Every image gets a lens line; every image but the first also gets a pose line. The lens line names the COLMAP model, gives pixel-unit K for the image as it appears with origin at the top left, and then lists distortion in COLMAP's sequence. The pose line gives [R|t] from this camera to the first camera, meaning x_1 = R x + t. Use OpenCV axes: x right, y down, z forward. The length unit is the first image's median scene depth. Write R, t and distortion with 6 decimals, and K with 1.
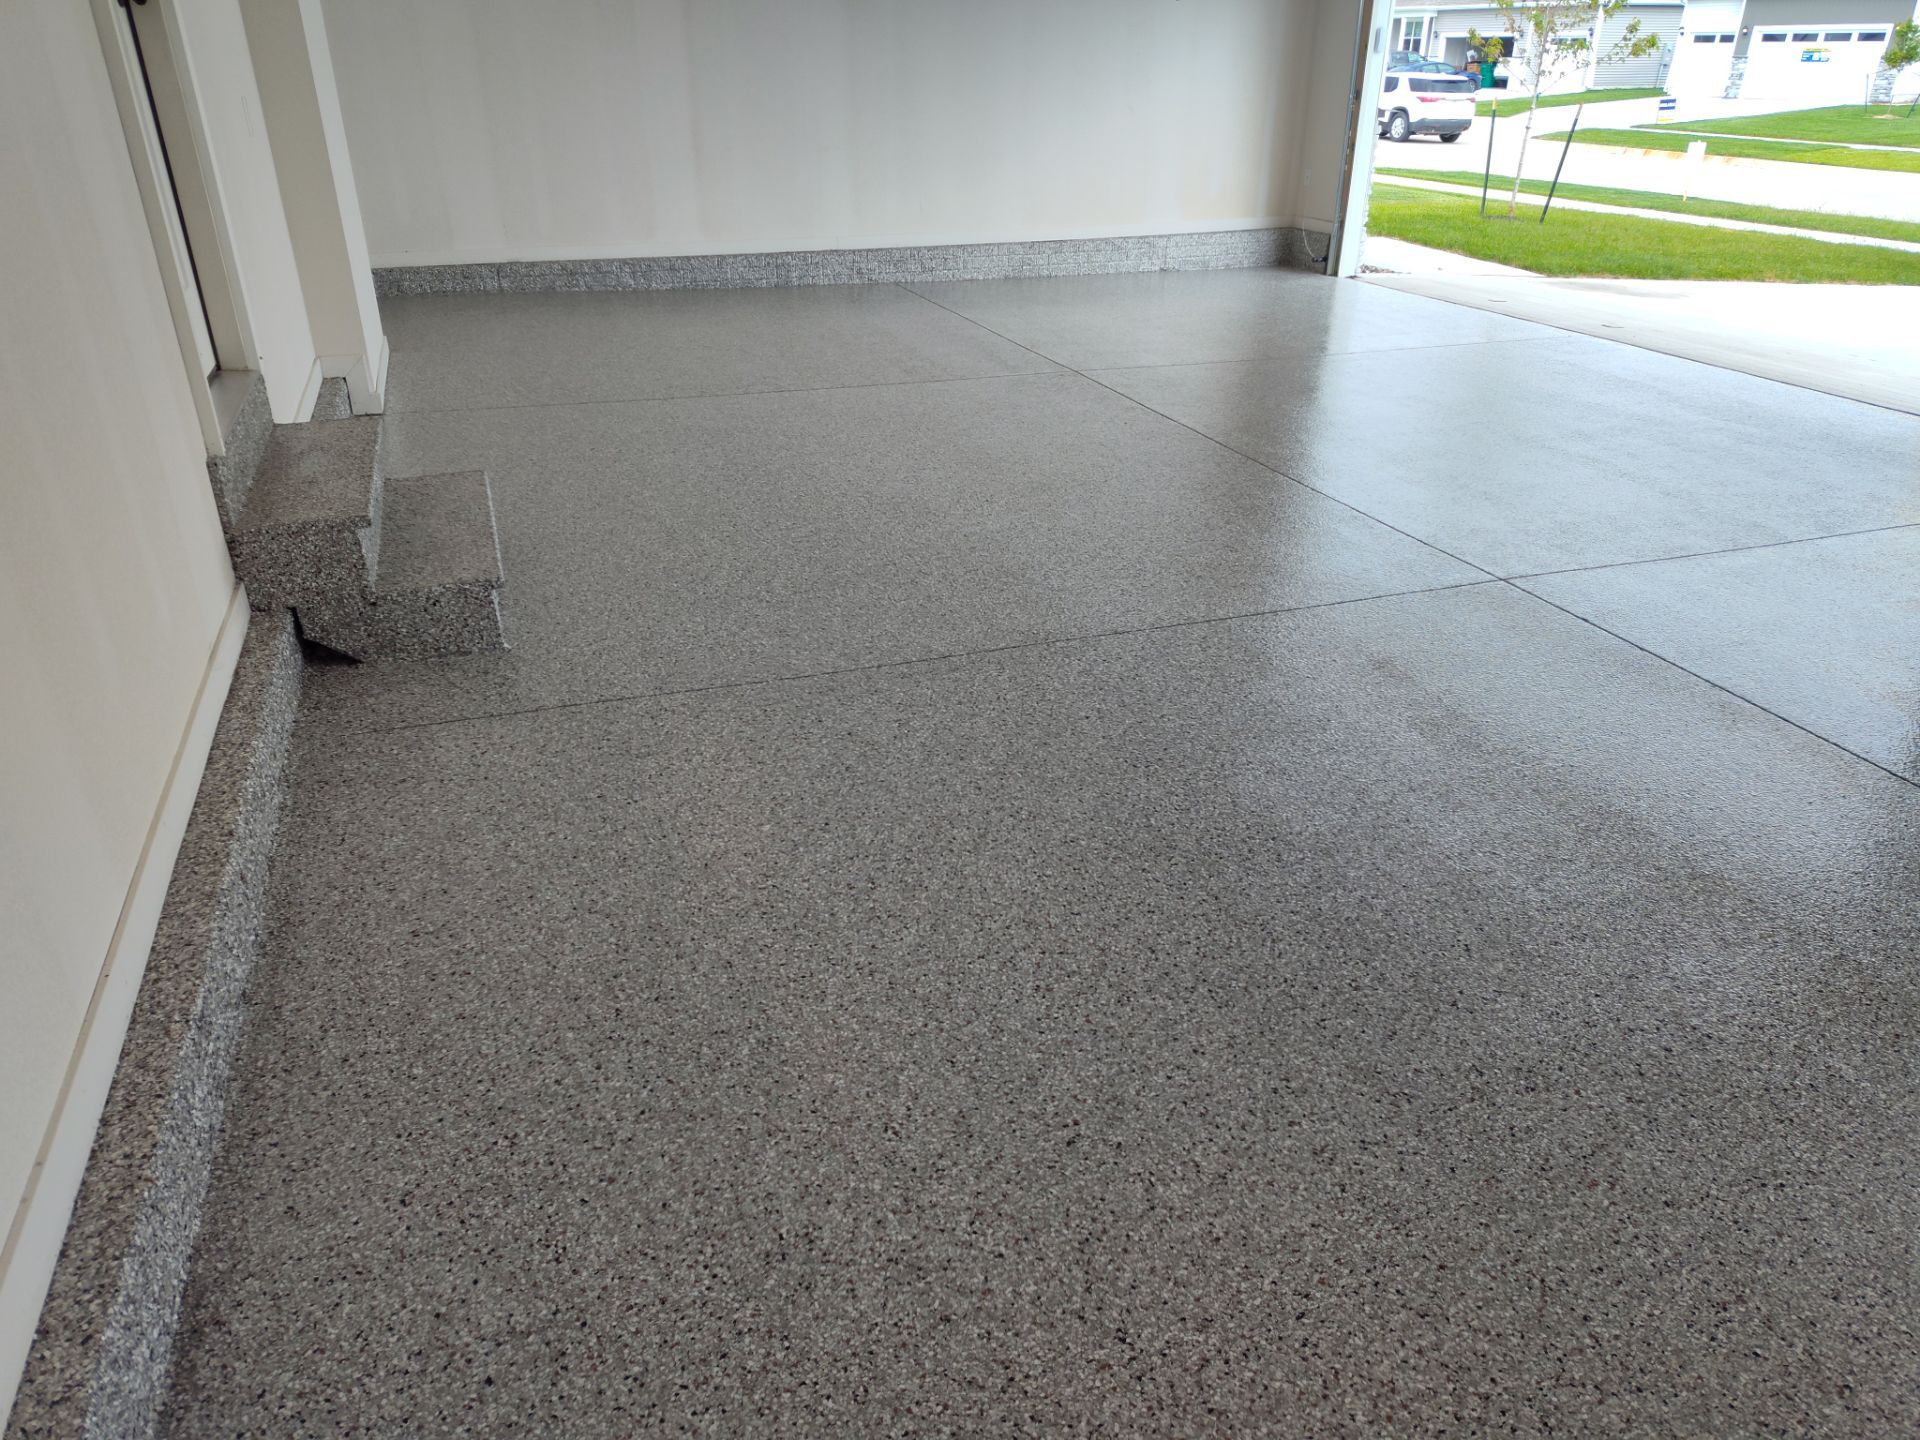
lens RADIAL K [[1298.0, 0, 967.3], [0, 1298.0, 706.1], [0, 0, 1]] dist [0.081969, -0.097322]
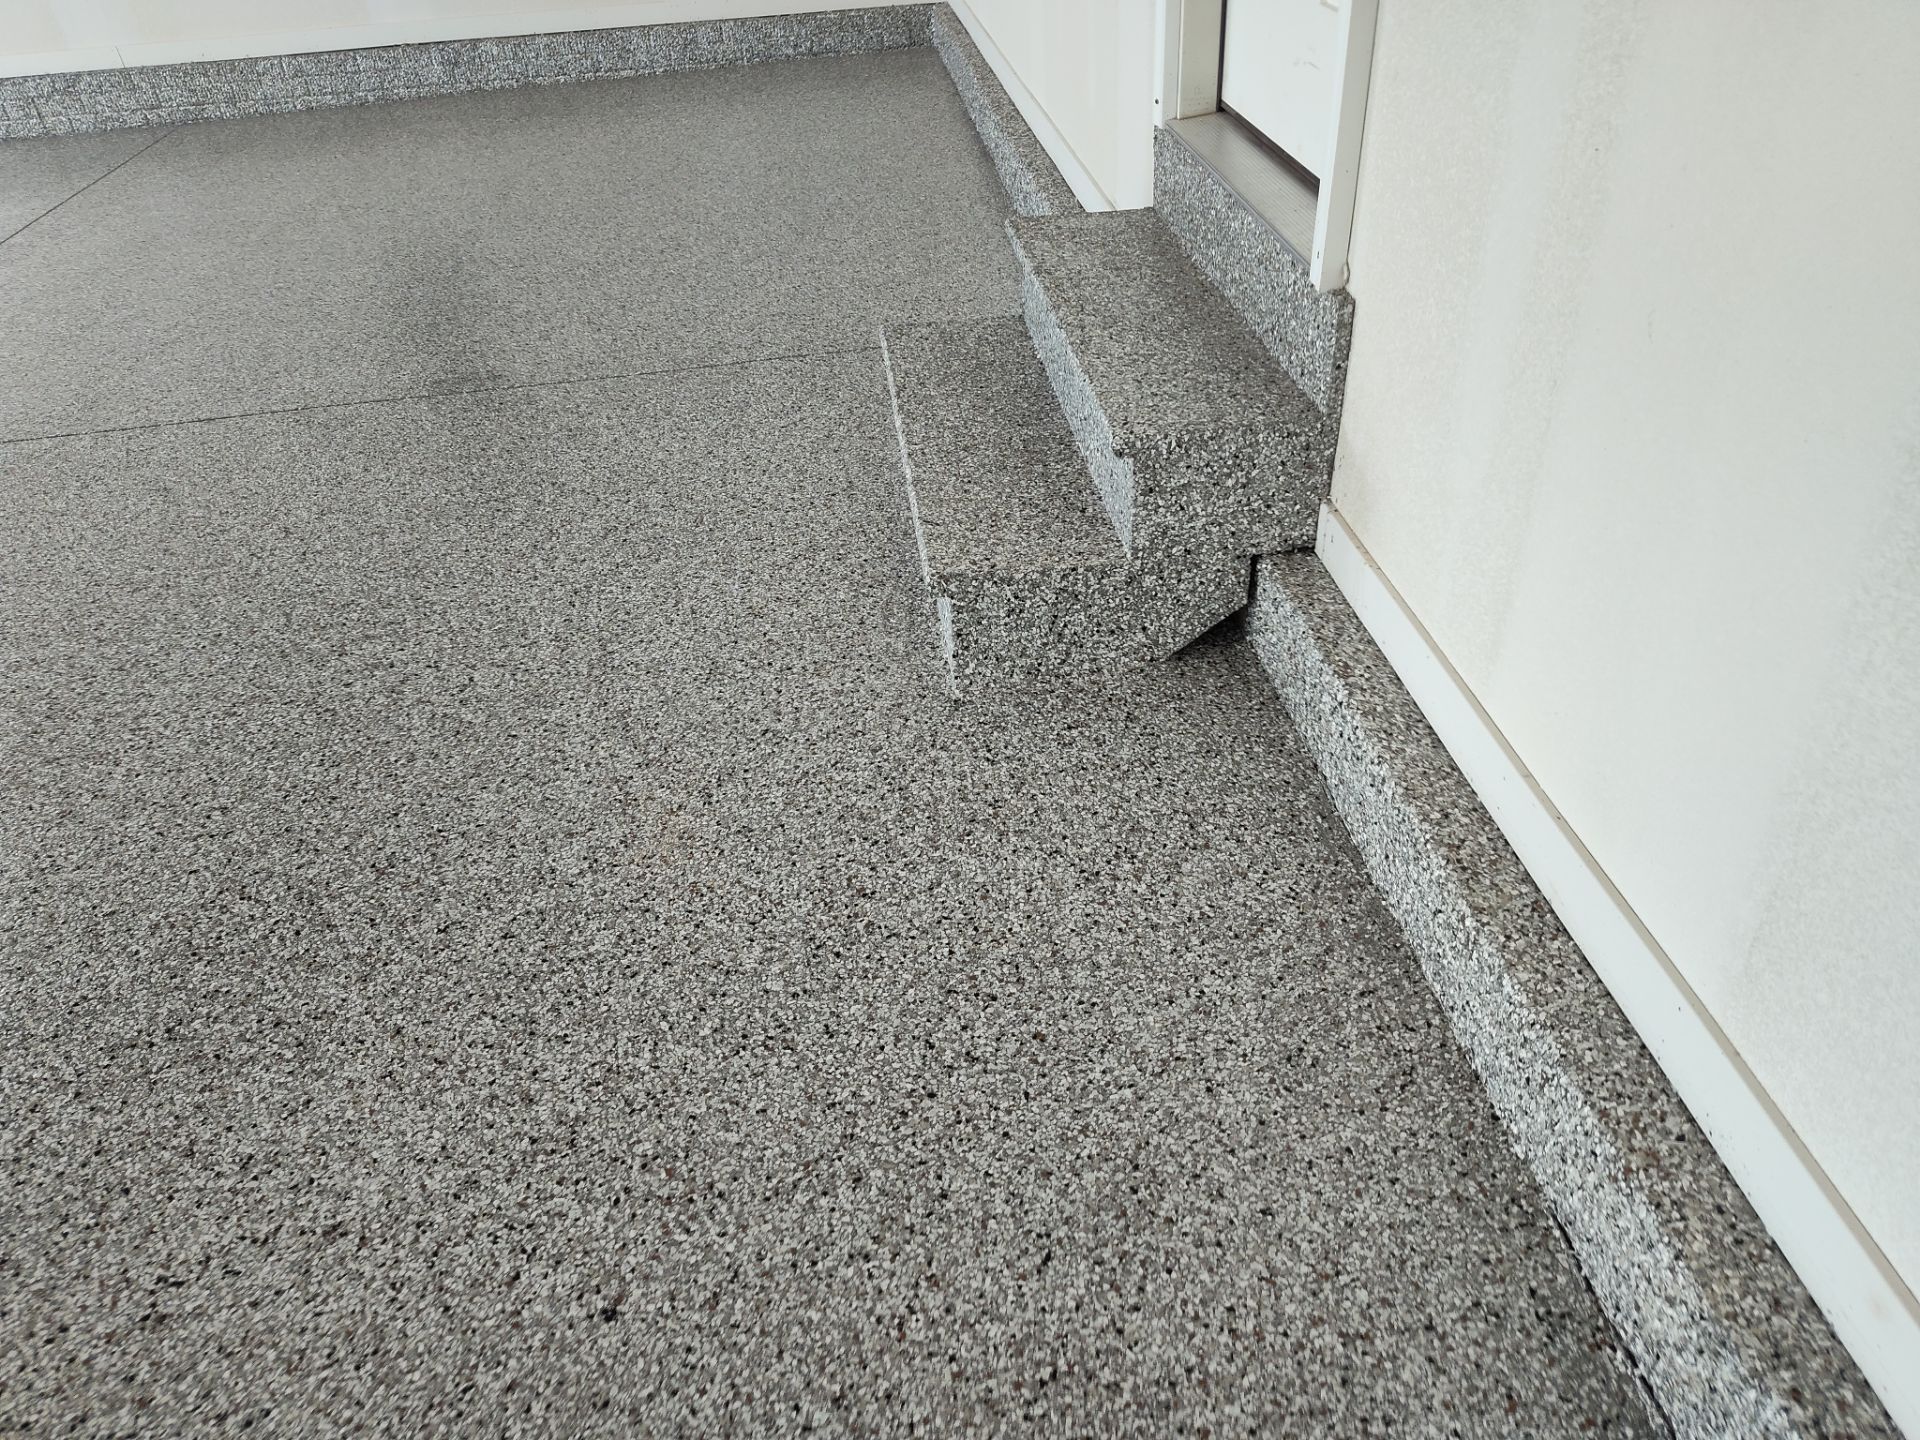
lens RADIAL K [[1306.0, 0, 963.2], [0, 1306.0, 701.8], [0, 0, 1]] dist [0.067447, -0.079243]
pose [[-0.970698, -0.096023, 0.220282, -0.462607], [0.153988, 0.455179, 0.876983, -0.531840], [-0.184478, 0.885207, -0.427055, 1.175802]]
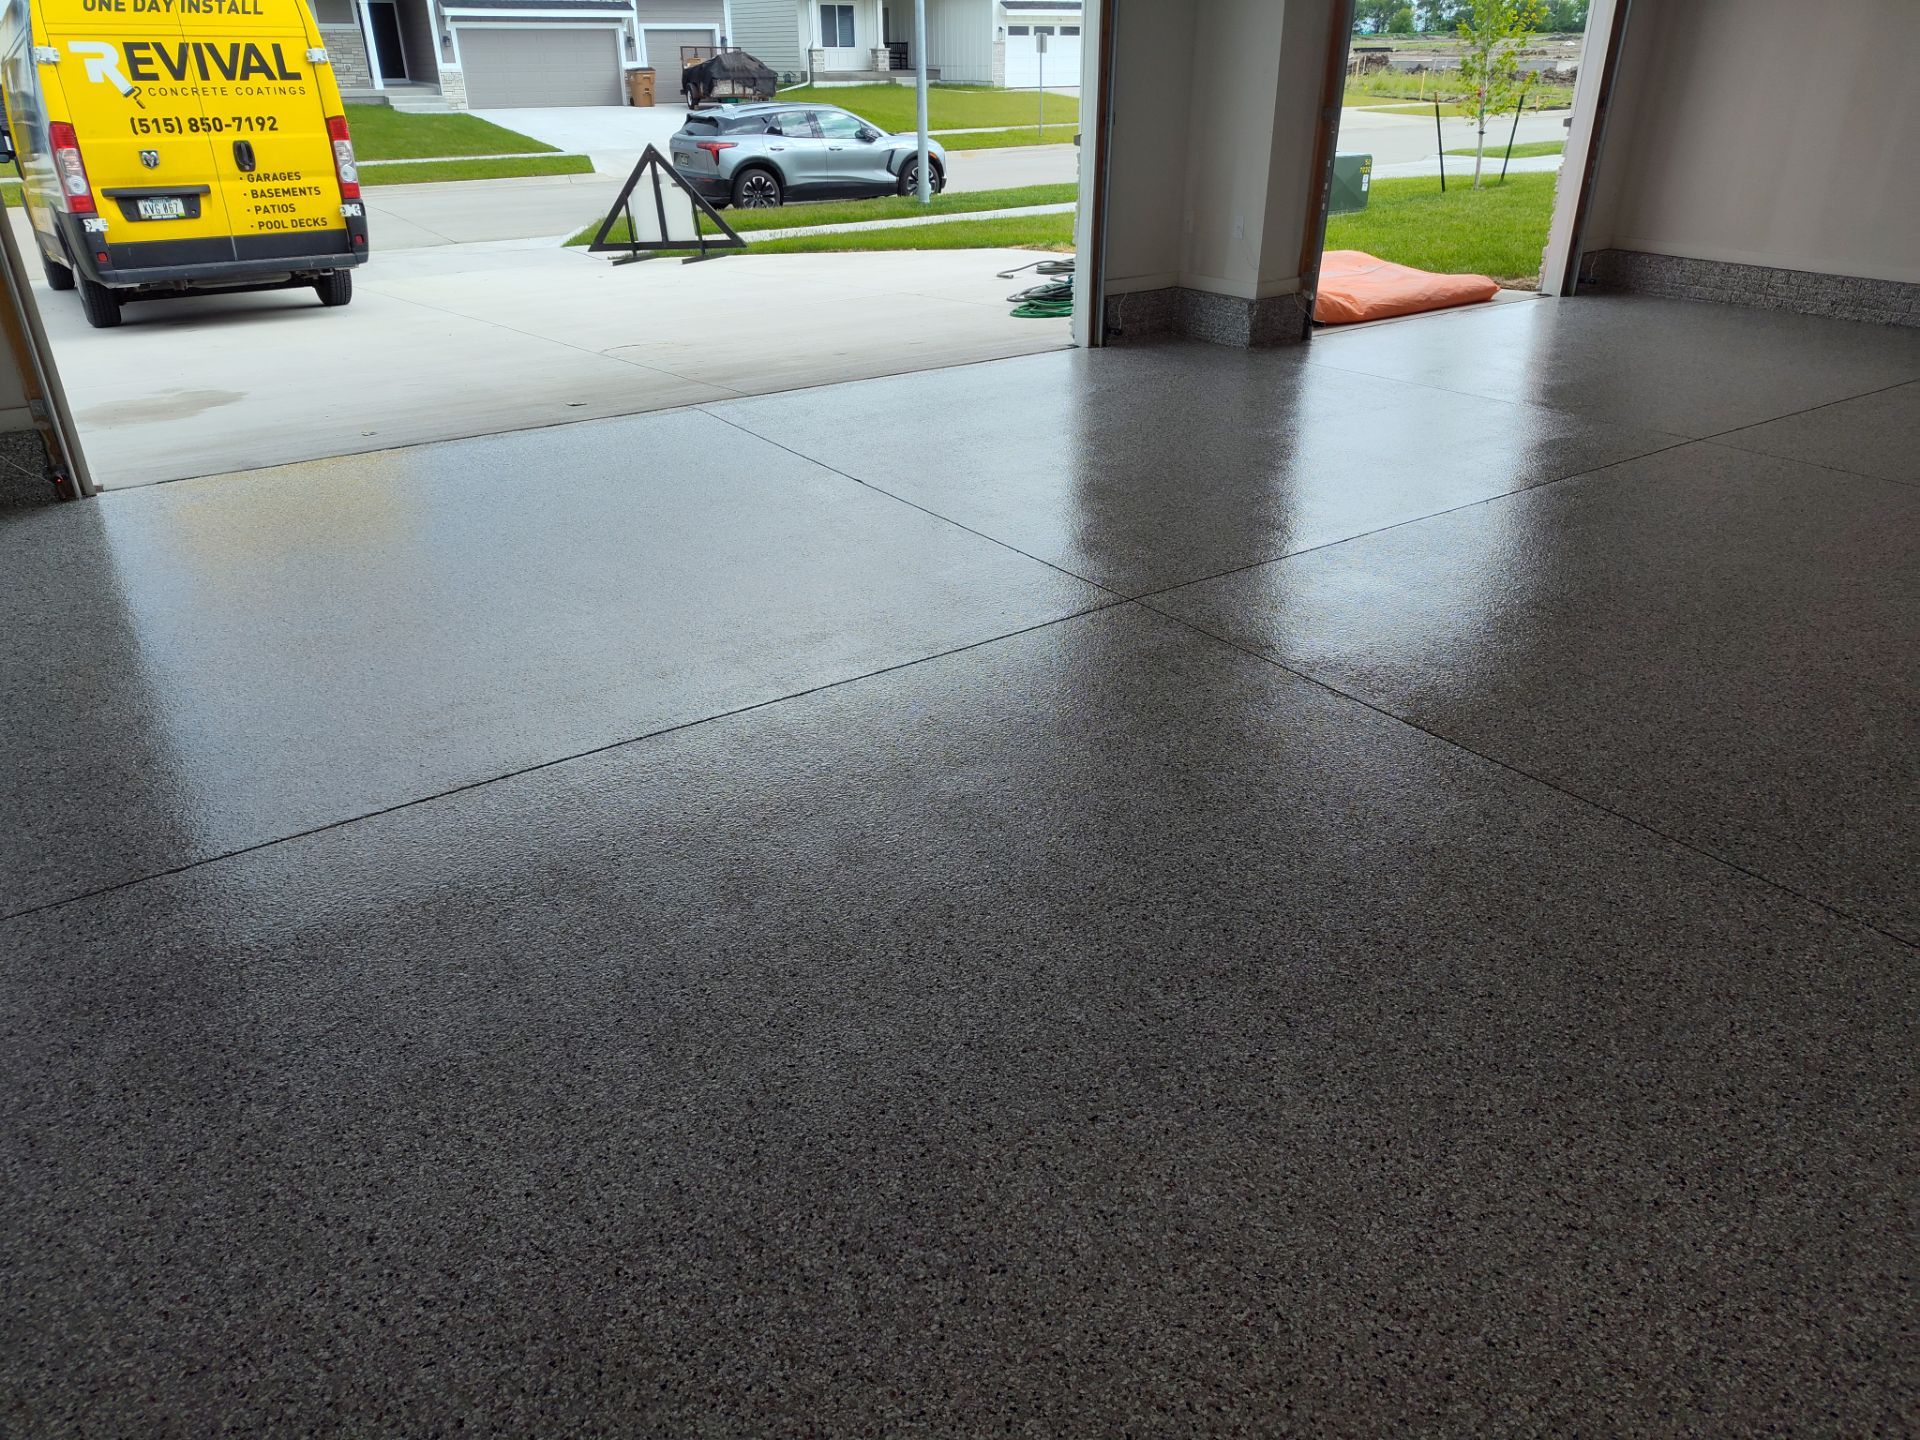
lens RADIAL K [[1306.0, 0, 963.2], [0, 1306.0, 701.8], [0, 0, 1]] dist [0.067447, -0.079243]
pose [[-0.248215, -0.429292, 0.868388, -0.664158], [0.436046, 0.750975, 0.495885, -0.834959], [-0.865016, 0.501743, 0.000788, 1.642327]]
